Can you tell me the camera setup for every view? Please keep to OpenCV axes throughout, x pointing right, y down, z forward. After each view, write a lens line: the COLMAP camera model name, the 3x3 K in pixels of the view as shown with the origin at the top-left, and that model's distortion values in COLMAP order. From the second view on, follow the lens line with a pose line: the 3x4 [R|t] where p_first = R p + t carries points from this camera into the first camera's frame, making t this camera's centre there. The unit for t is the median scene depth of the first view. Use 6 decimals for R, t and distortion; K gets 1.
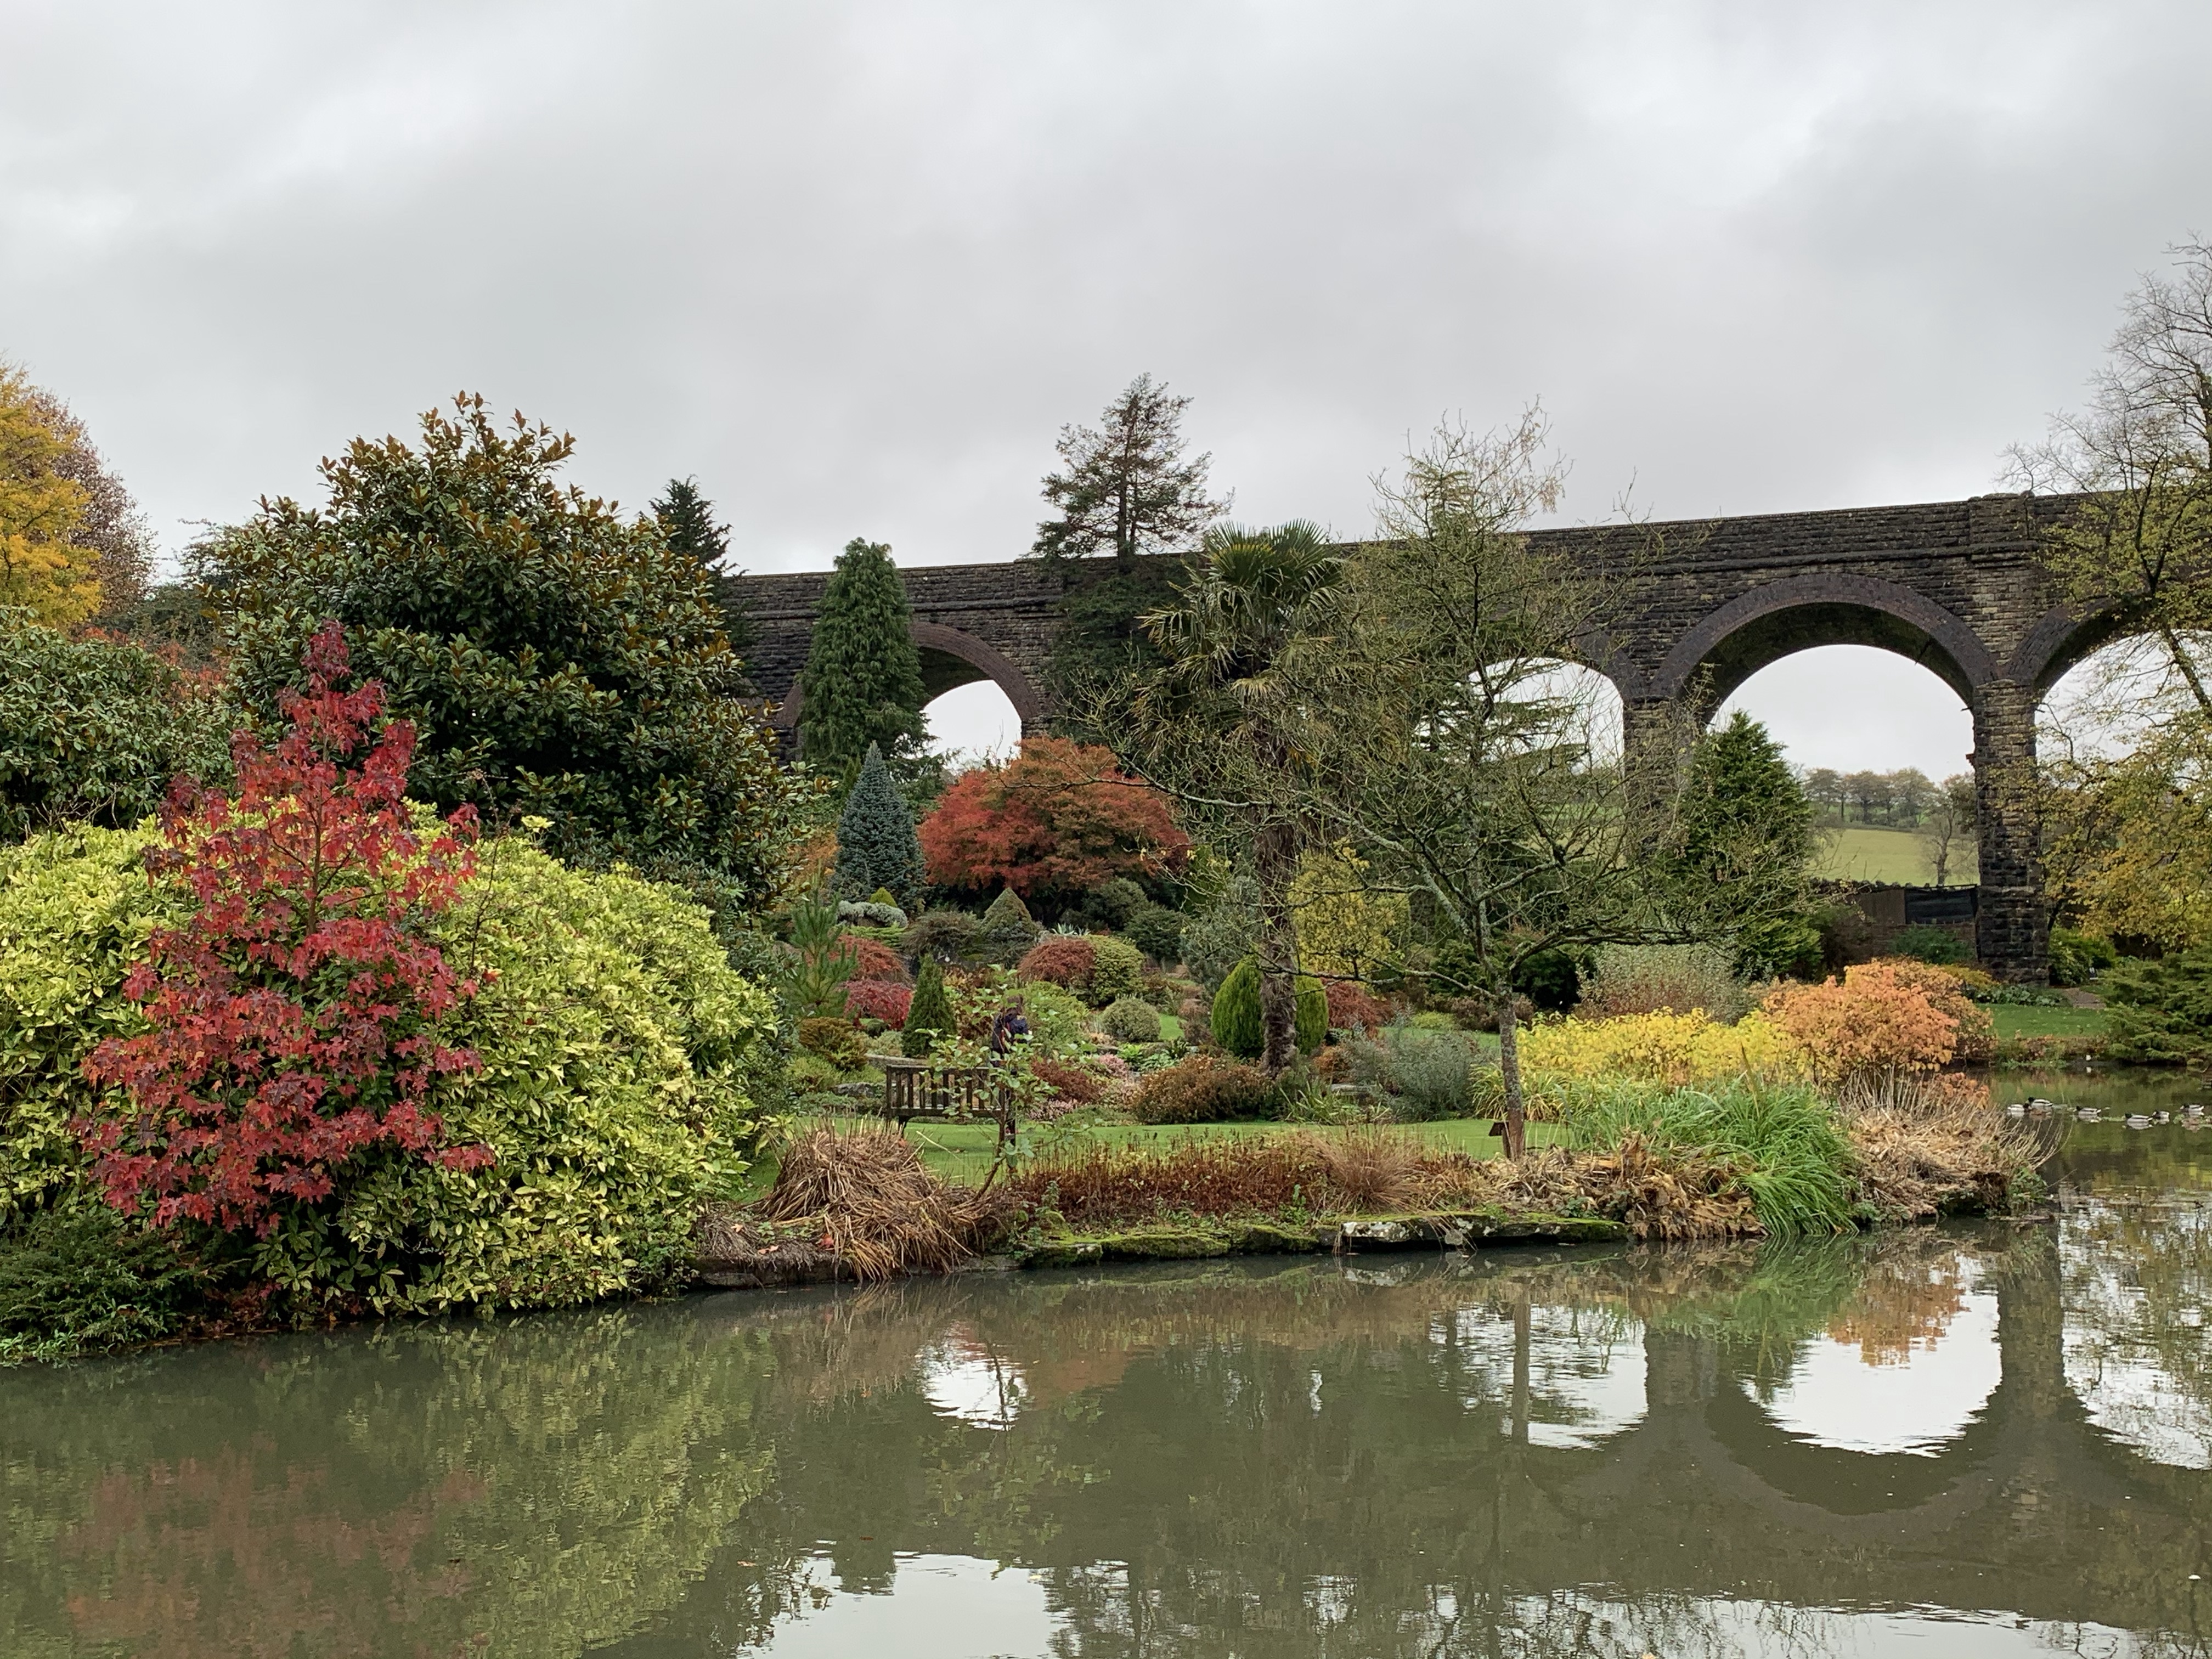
lens RADIAL K [[2096.3, 0, 1106.0], [0, 2096.3, 829.5], [0, 0, 1]] dist [0.001790, 0.001694]
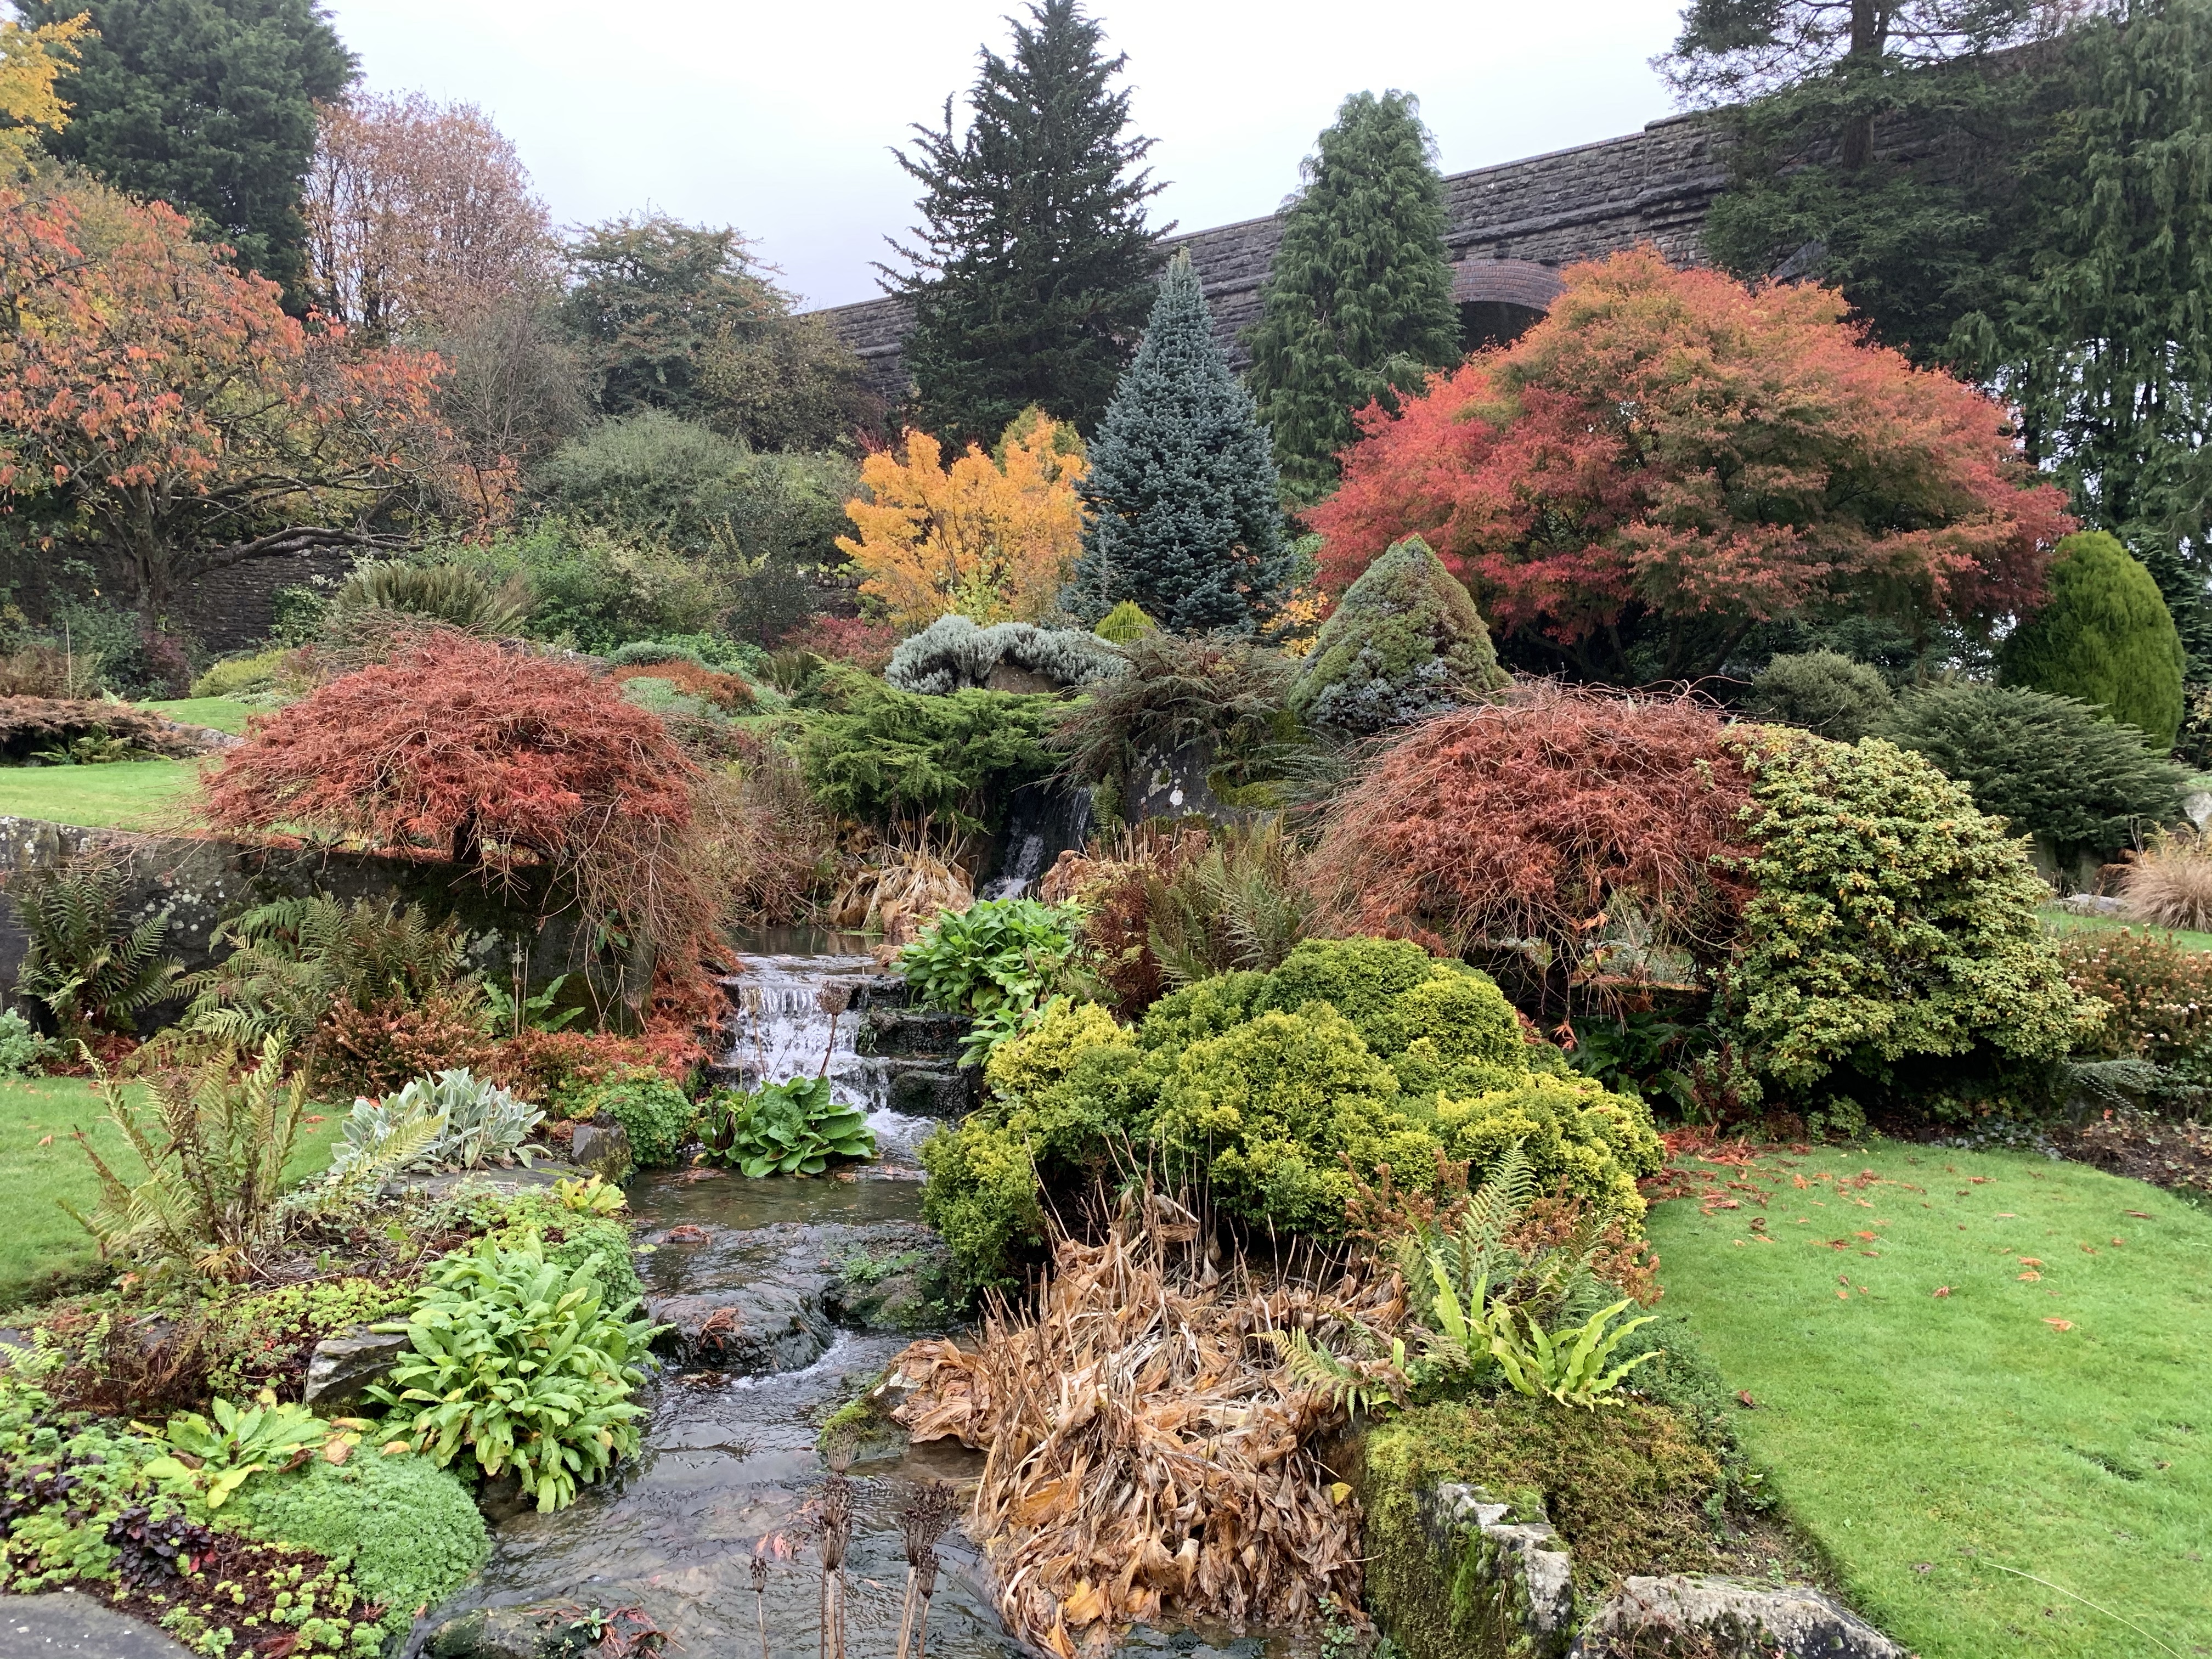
lens RADIAL K [[1562.6, 0, 1106.0], [0, 1562.6, 829.5], [0, 0, 1]] dist [0.003032, 0.002027]
pose [[0.917745, 0.051022, -0.393880, -0.000846], [-0.022537, 0.996806, 0.076611, 0.035293], [0.396531, -0.061432, 0.915963, 0.562701]]
